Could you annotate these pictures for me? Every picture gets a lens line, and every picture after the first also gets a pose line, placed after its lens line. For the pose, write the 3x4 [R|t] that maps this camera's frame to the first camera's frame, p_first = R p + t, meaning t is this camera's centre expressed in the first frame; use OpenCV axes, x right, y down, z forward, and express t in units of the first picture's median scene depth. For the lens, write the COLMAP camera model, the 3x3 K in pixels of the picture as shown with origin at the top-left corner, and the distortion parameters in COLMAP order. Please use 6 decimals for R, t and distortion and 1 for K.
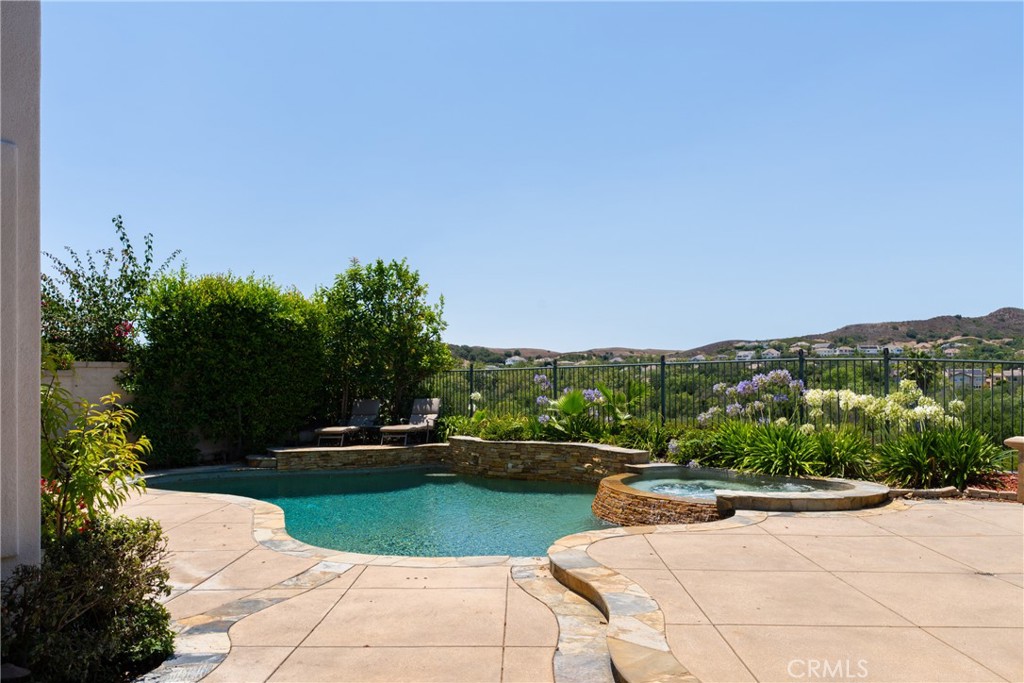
lens RADIAL K [[716.3, 0, 515.3], [0, 716.3, 385.2], [0, 0, 1]] dist [0.001413, 0.000209]
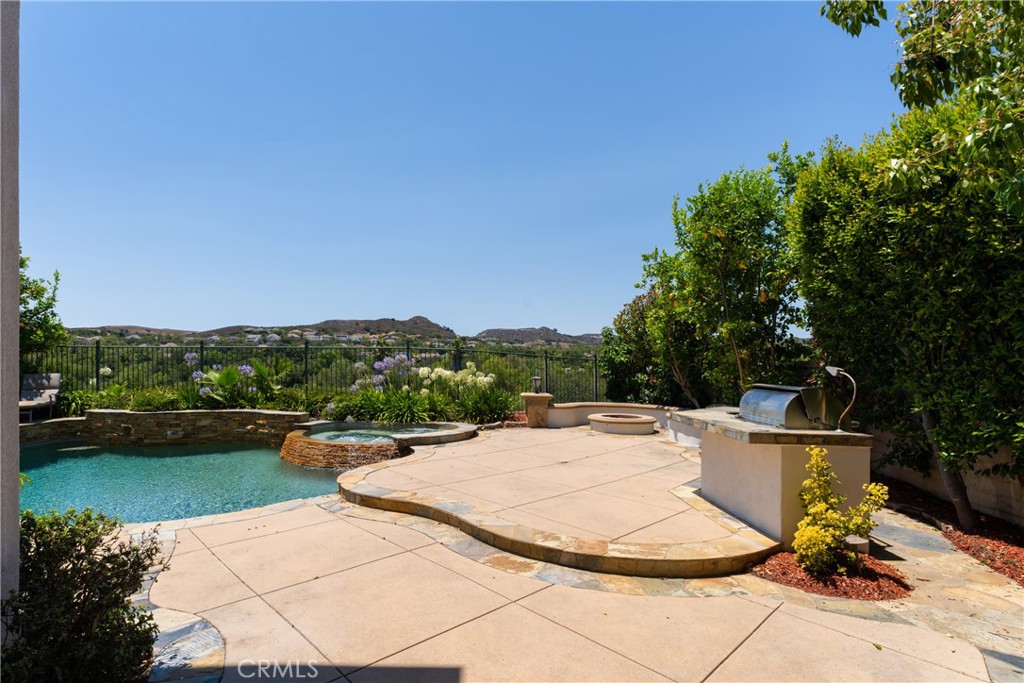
lens RADIAL K [[513.6, 0, 512.0], [0, 513.6, 341.5], [0, 0, 1]] dist [0.000781, 0.000186]
pose [[0.706325, 0.039062, 0.706809, -0.270402], [-0.012161, 0.998999, -0.043057, -0.005055], [-0.707783, 0.021816, 0.706092, 0.053012]]
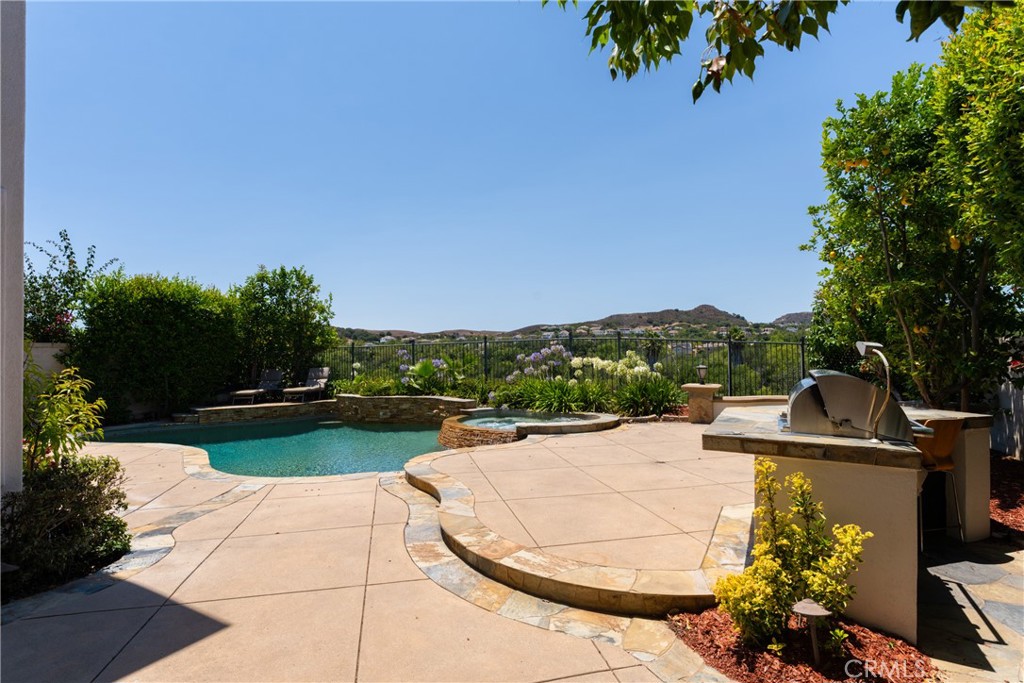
lens RADIAL K [[509.7, 0, 512.0], [0, 509.7, 341.5], [0, 0, 1]] dist [0.000365, 0.000526]
pose [[0.971524, -0.005808, 0.236870, 0.008074], [0.012724, 0.999536, -0.027677, 0.000011], [-0.236599, 0.029902, 0.971147, -0.070946]]
